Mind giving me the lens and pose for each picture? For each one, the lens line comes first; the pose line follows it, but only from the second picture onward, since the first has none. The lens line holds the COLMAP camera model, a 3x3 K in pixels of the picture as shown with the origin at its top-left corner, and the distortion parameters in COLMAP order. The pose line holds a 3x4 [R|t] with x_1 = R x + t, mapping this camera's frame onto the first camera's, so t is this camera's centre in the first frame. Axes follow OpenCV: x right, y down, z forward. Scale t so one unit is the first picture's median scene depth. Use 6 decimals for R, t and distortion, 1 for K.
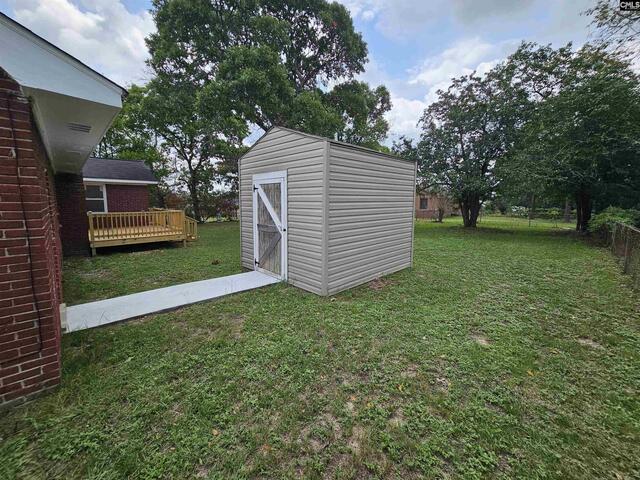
lens RADIAL K [[261.8, 0, 321.8], [0, 261.8, 237.7], [0, 0, 1]] dist [-0.001604, -0.000492]
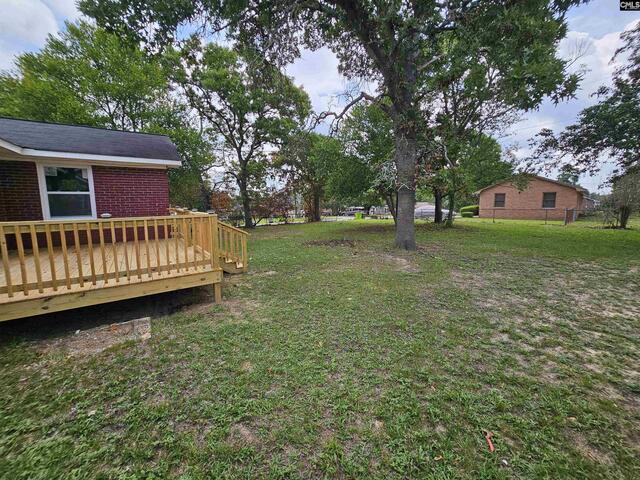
lens RADIAL K [[261.8, 0, 318.4], [0, 261.8, 238.5], [0, 0, 1]] dist [-0.001604, -0.000492]
pose [[0.983618, 0.011046, -0.179925, -0.124226], [-0.010599, 0.999938, 0.003445, -0.028258], [0.179951, -0.001482, 0.983674, 0.263607]]
